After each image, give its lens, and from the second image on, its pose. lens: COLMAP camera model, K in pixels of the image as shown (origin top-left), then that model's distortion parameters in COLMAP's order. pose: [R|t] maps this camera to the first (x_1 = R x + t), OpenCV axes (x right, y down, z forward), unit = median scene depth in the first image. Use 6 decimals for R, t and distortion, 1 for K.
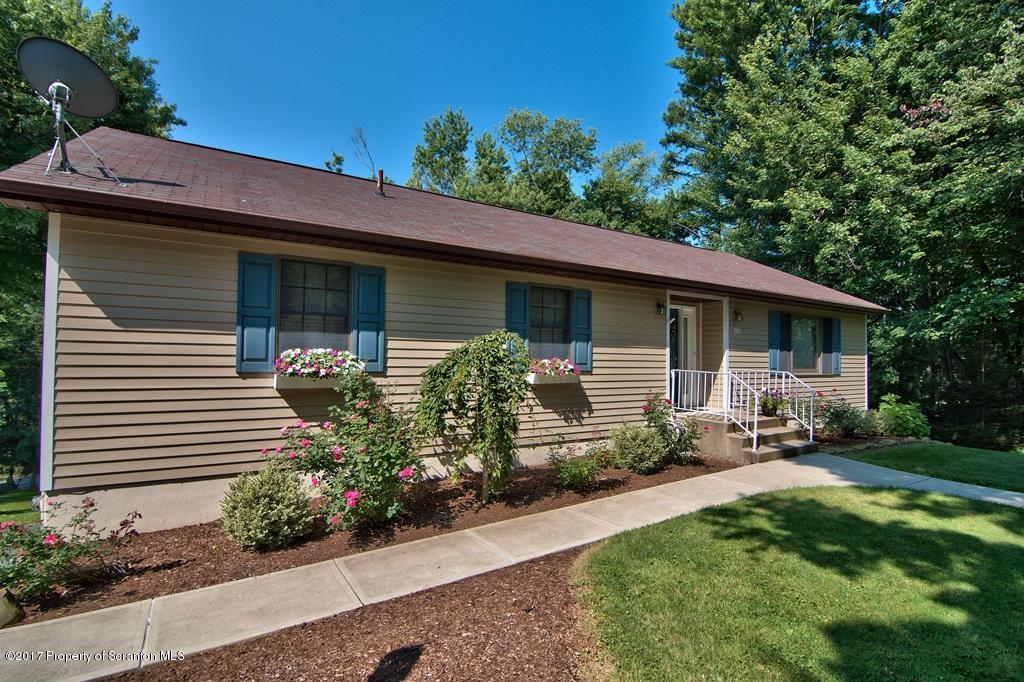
lens RADIAL K [[488.5, 0, 507.0], [0, 488.5, 346.9], [0, 0, 1]] dist [-0.005249, -0.009894]
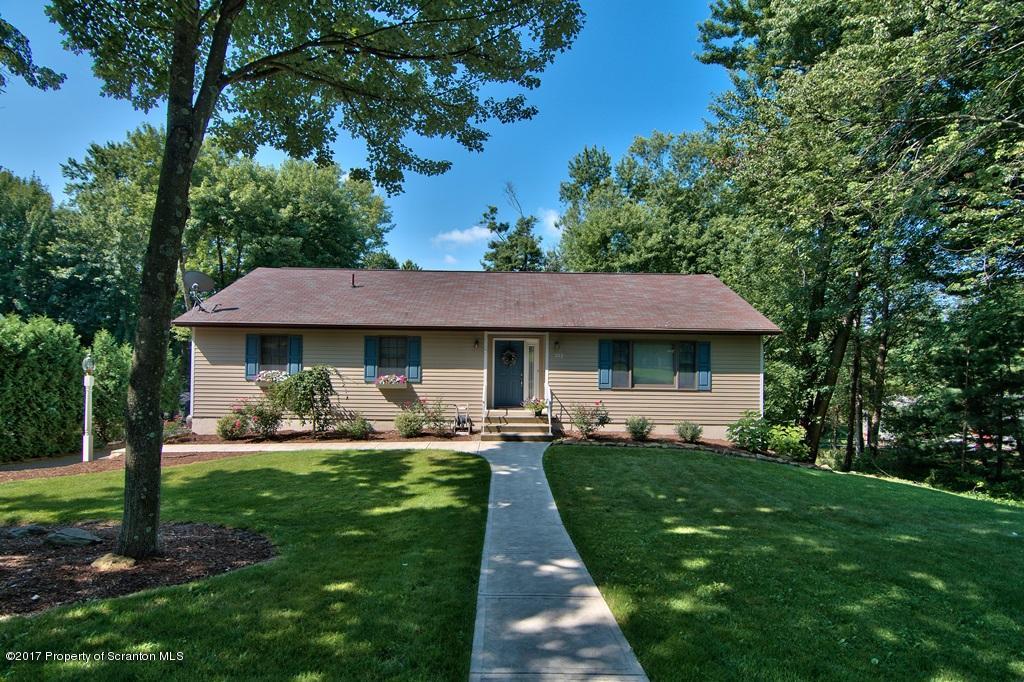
lens RADIAL K [[488.5, 0, 507.0], [0, 488.5, 346.9], [0, 0, 1]] dist [-0.005249, -0.009894]
pose [[0.851430, -0.006492, -0.524428, 1.471145], [0.009197, 0.999954, 0.002554, -0.085840], [0.524388, -0.006998, 0.851451, -0.369948]]
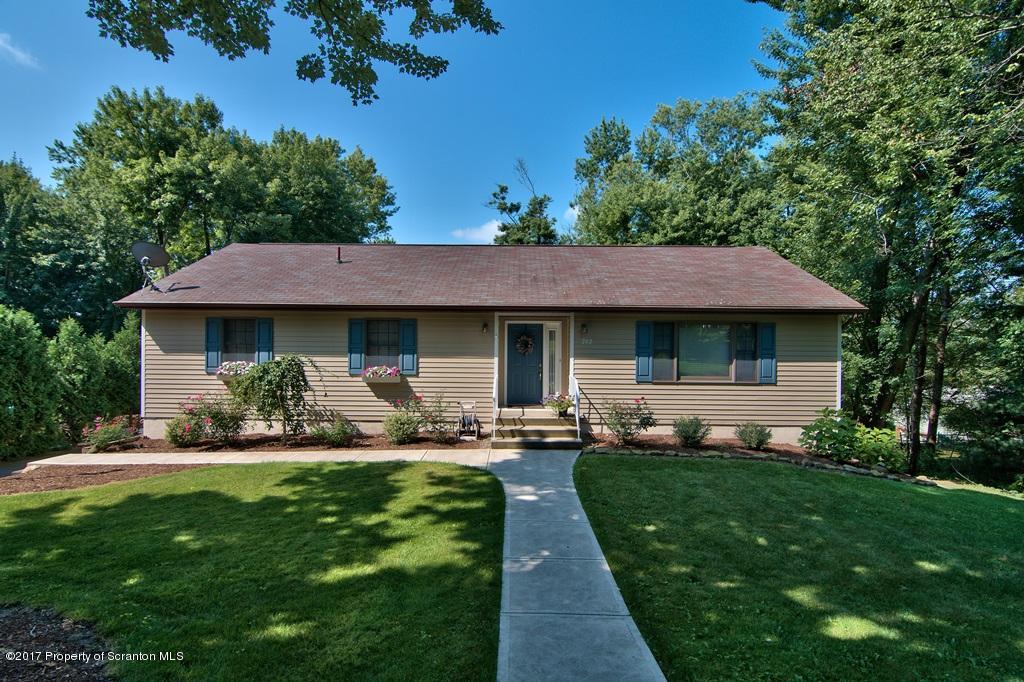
lens RADIAL K [[488.5, 0, 507.0], [0, 488.5, 346.9], [0, 0, 1]] dist [-0.005249, -0.009894]
pose [[0.840097, -0.002983, -0.542428, 1.269166], [0.014970, 0.999731, 0.017687, -0.058303], [0.542229, -0.022979, 0.839916, -0.075337]]
